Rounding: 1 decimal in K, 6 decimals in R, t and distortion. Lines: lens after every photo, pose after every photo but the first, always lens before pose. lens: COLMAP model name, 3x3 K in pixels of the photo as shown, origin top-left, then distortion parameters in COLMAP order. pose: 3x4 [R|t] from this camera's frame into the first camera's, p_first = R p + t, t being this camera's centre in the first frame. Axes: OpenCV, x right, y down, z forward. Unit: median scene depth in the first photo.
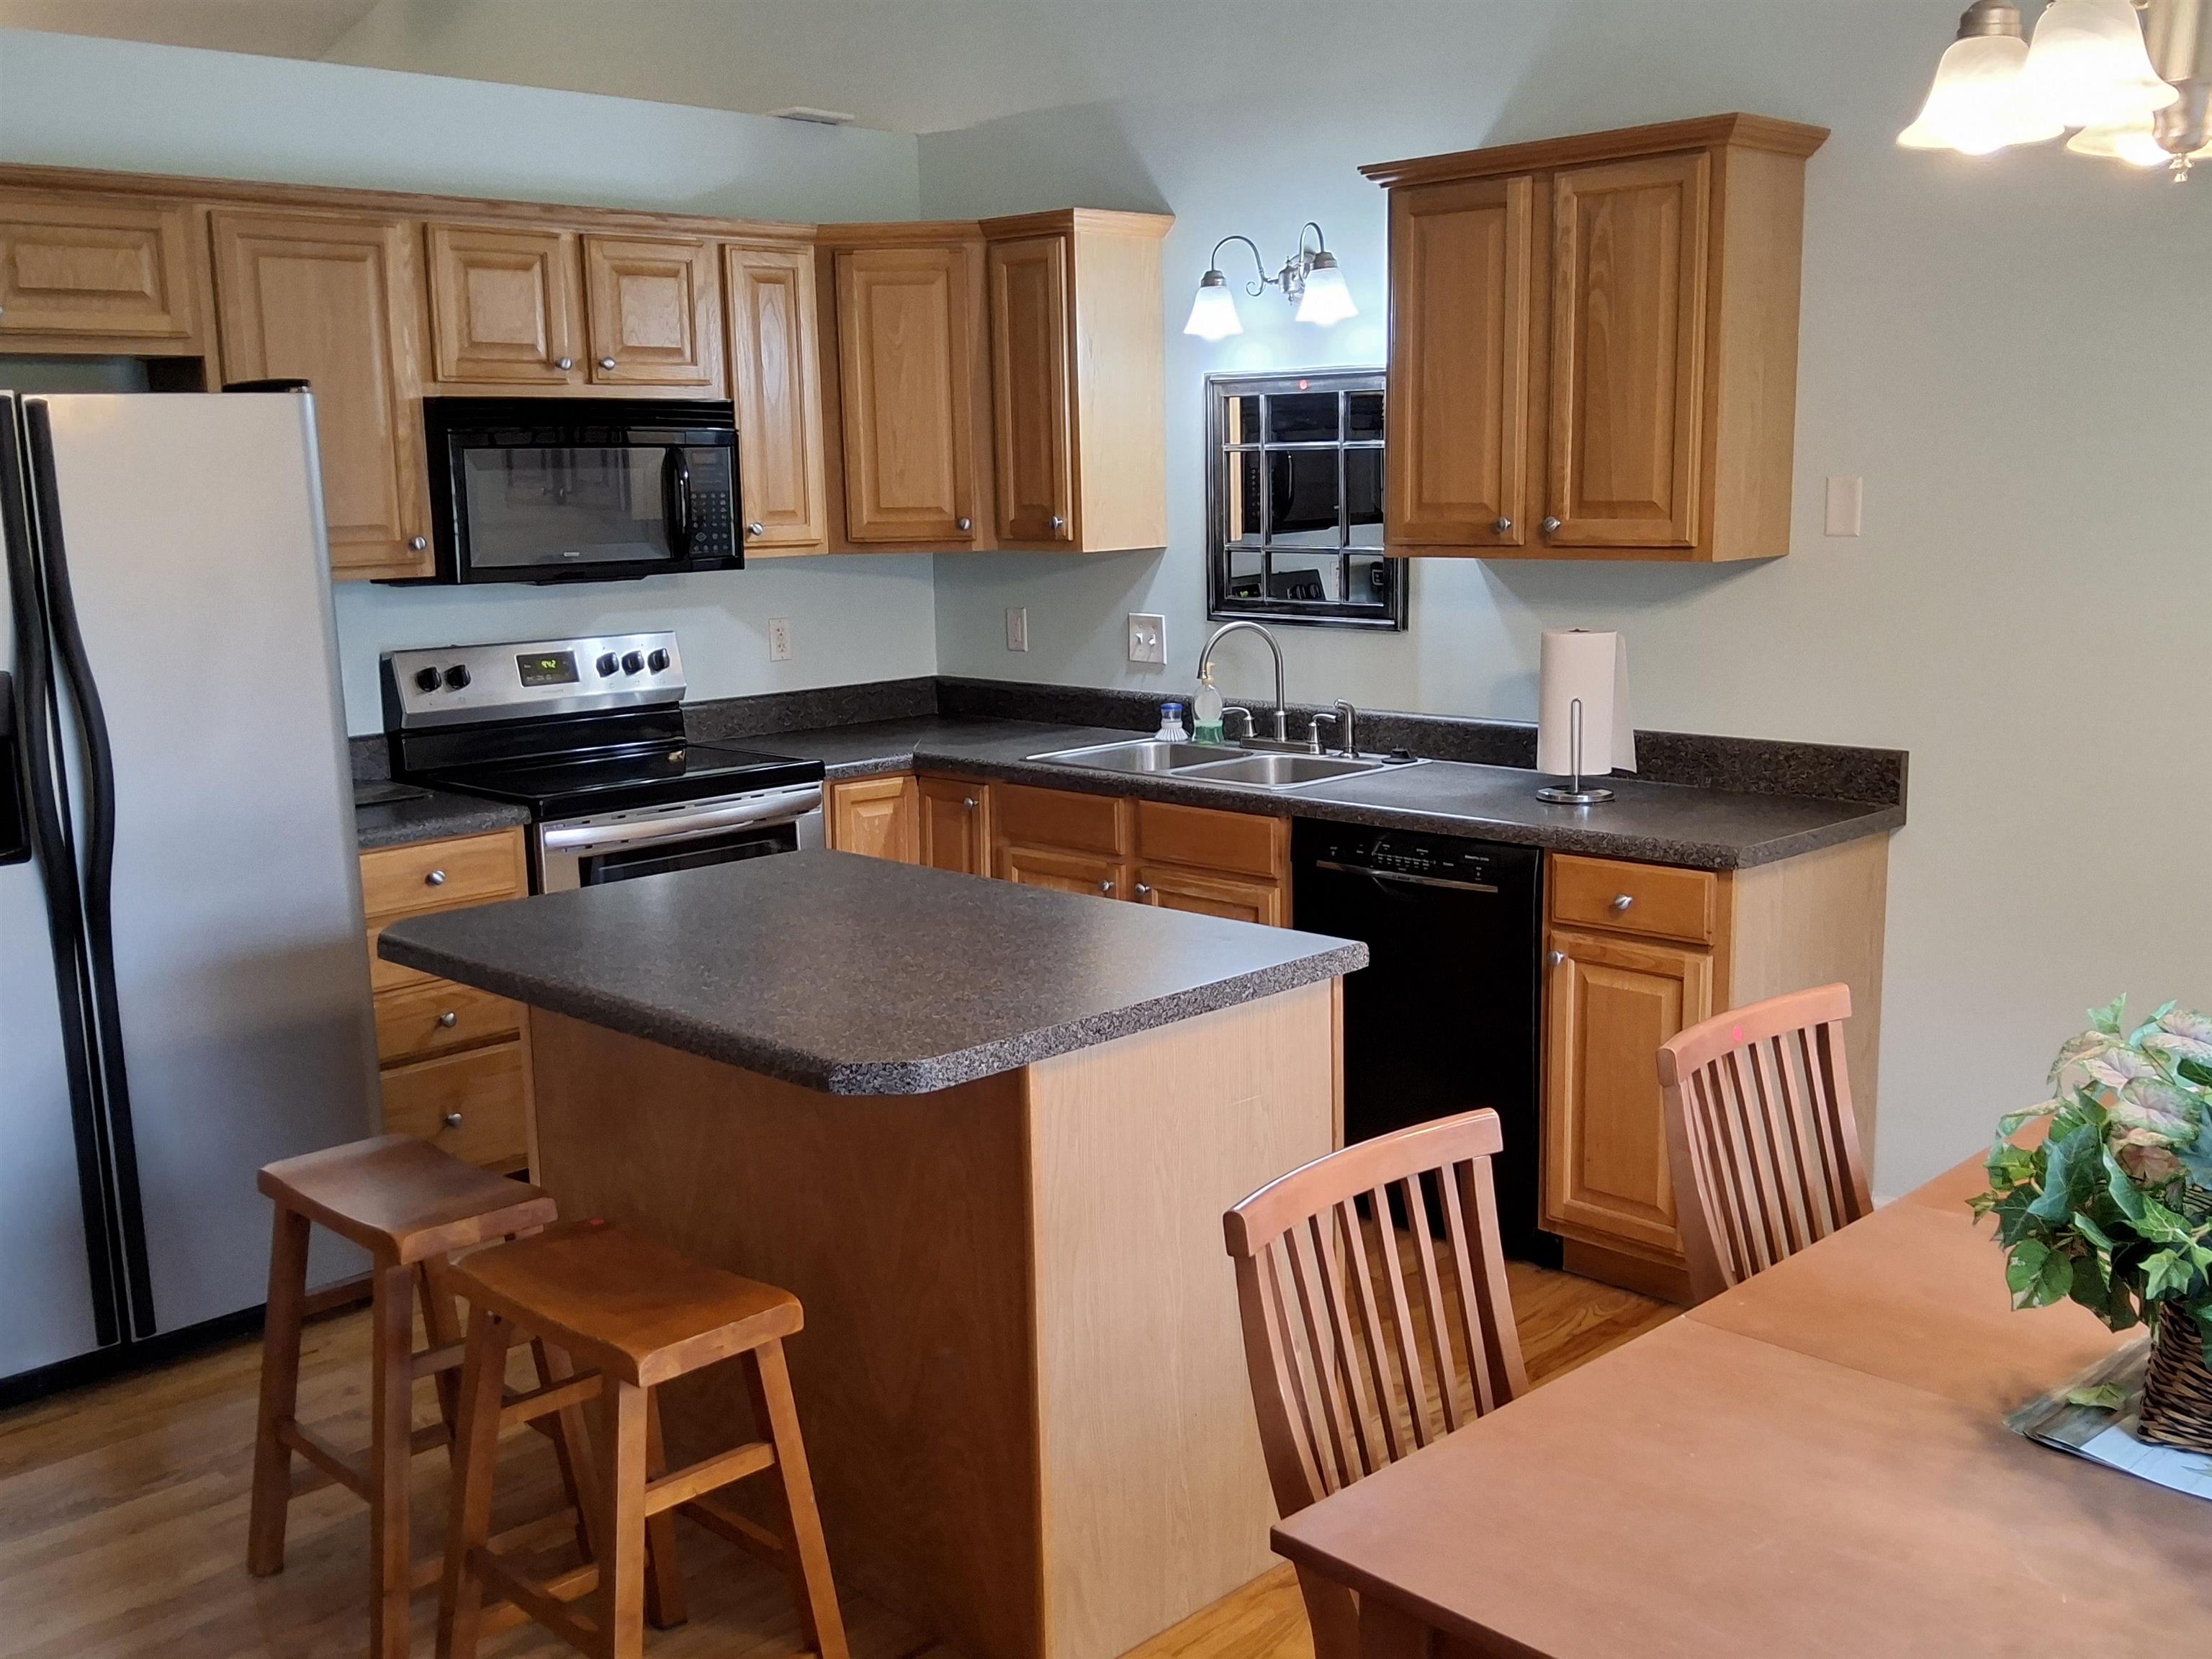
lens RADIAL K [[2126.7, 0, 1105.0], [0, 2126.7, 846.4], [0, 0, 1]] dist [0.018204, 0.000000]
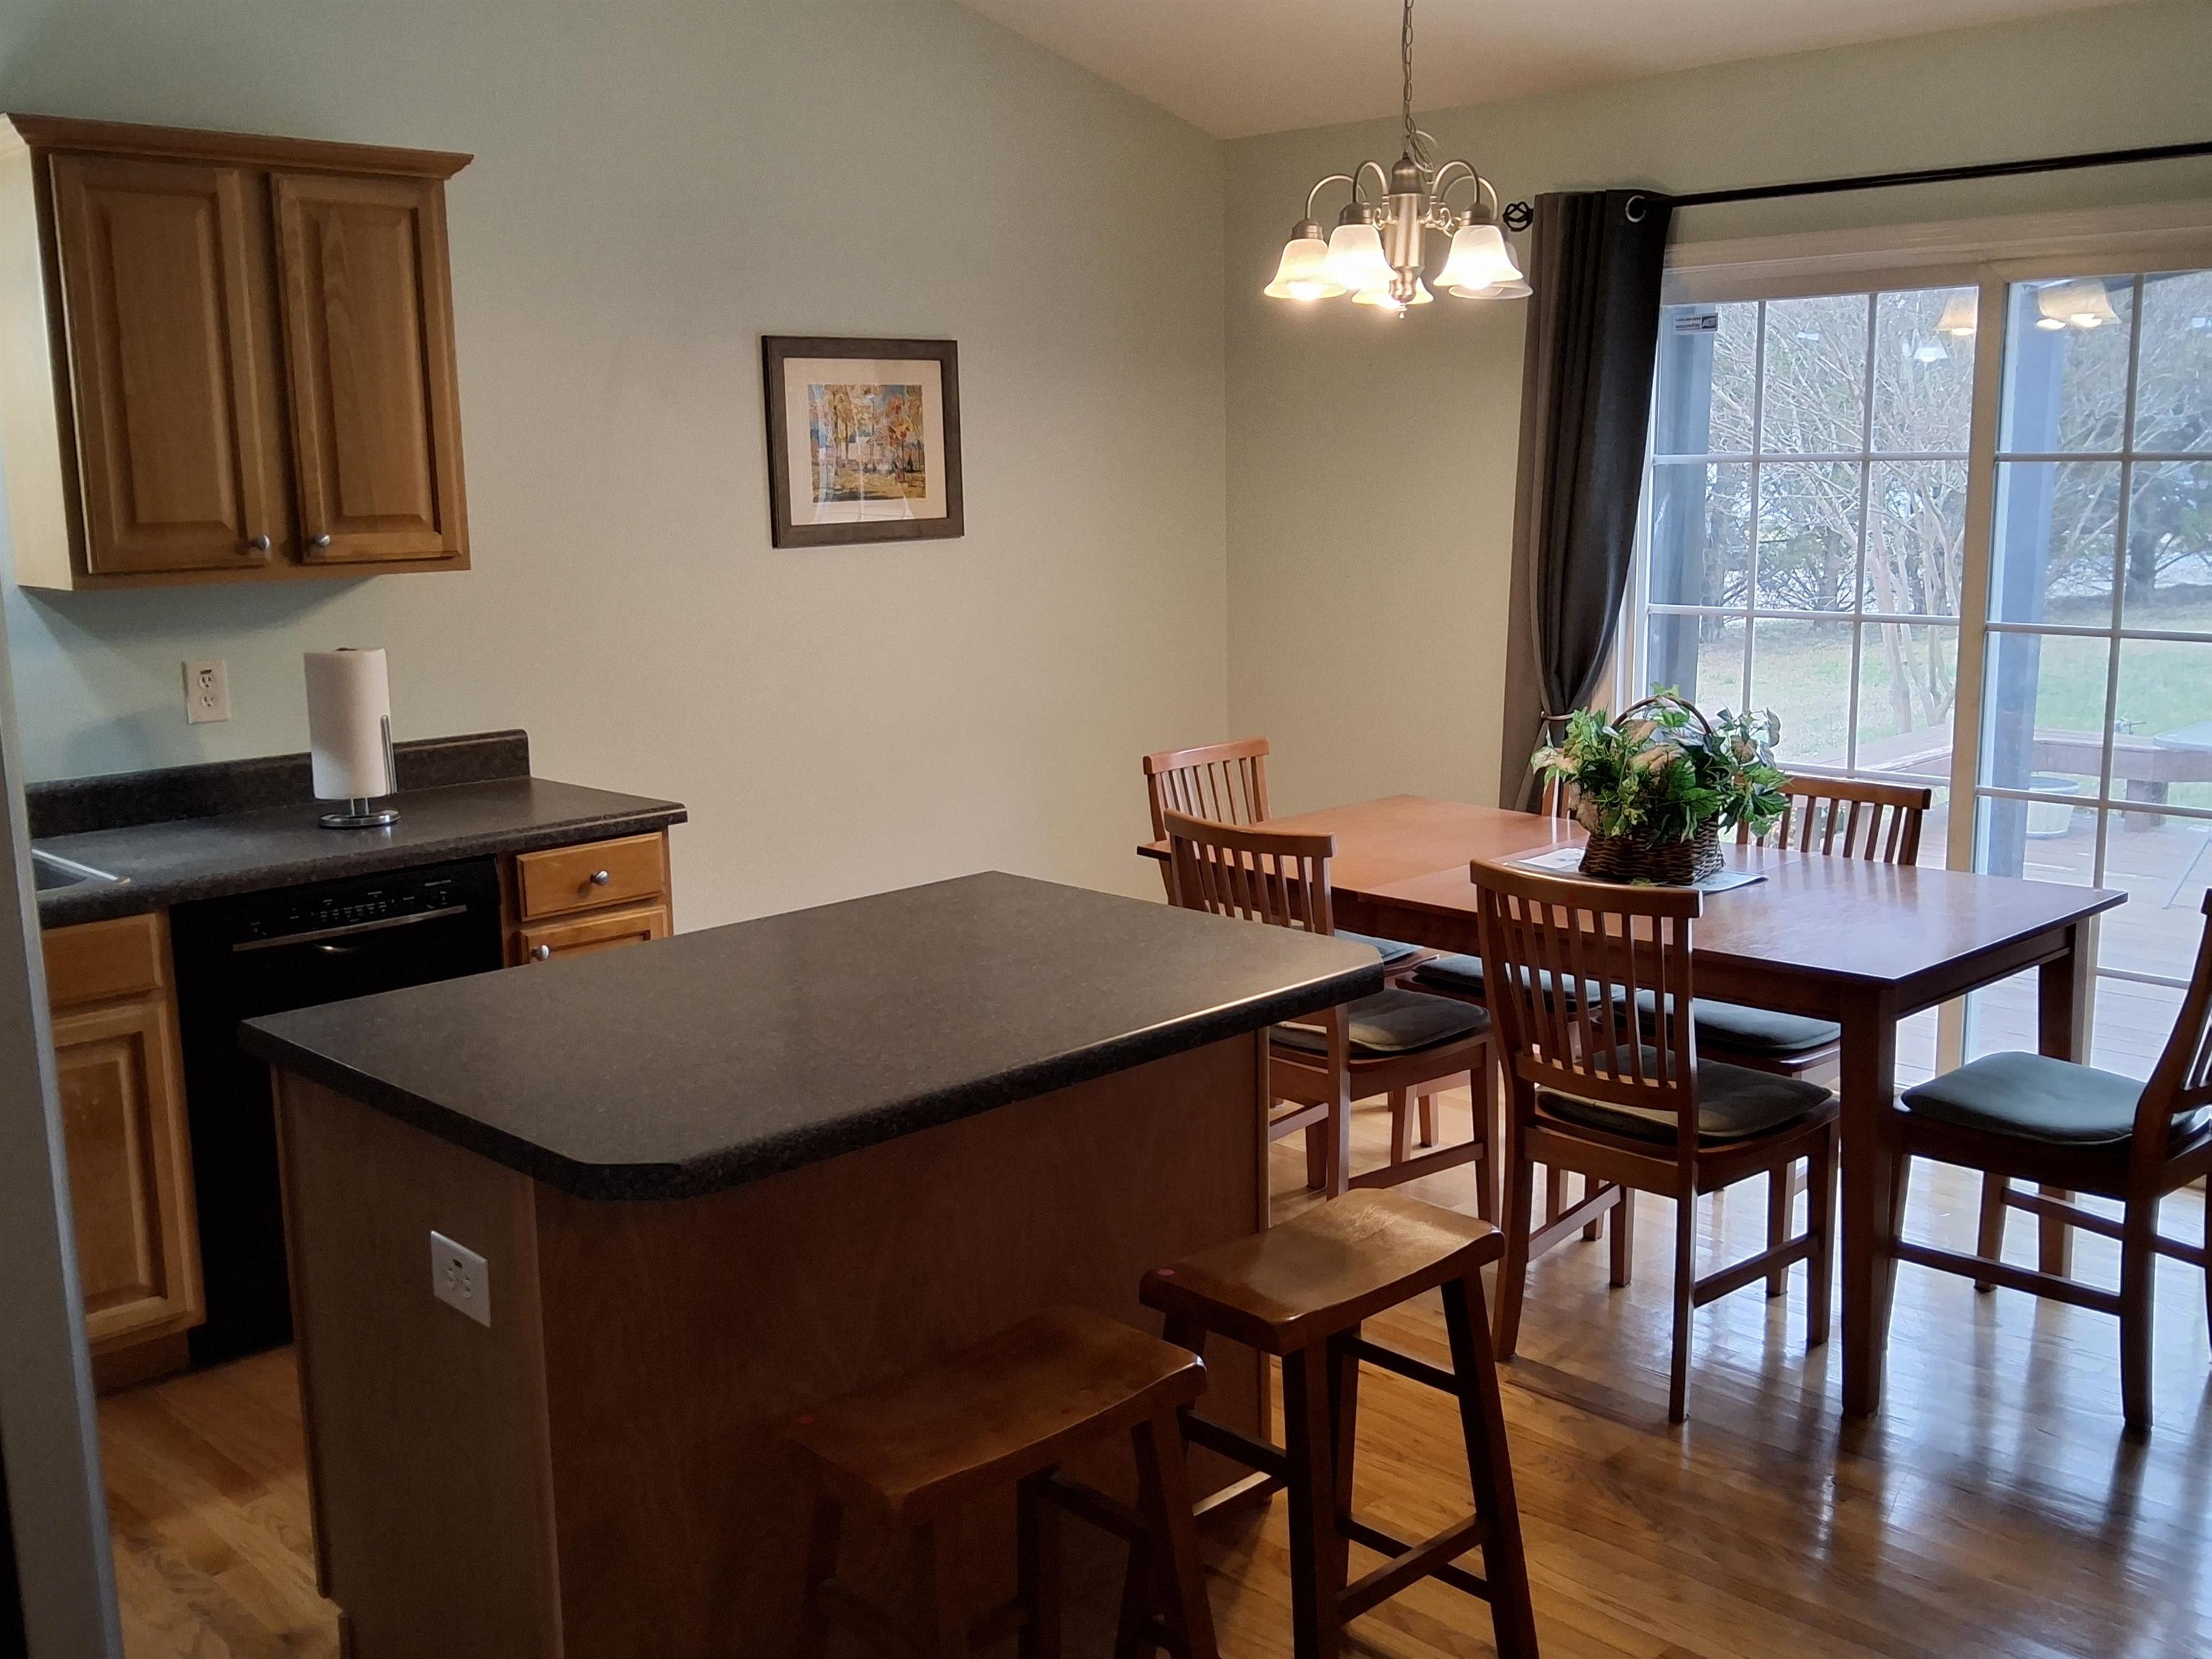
lens RADIAL K [[2126.7, 0, 1117.6], [0, 2126.7, 820.5], [0, 0, 1]] dist [0.018204, 0.000000]
pose [[0.009097, -0.150418, 0.988581, -0.766782], [0.193976, 0.970108, 0.145823, -0.102266], [-0.980964, 0.190434, 0.038002, 0.650516]]
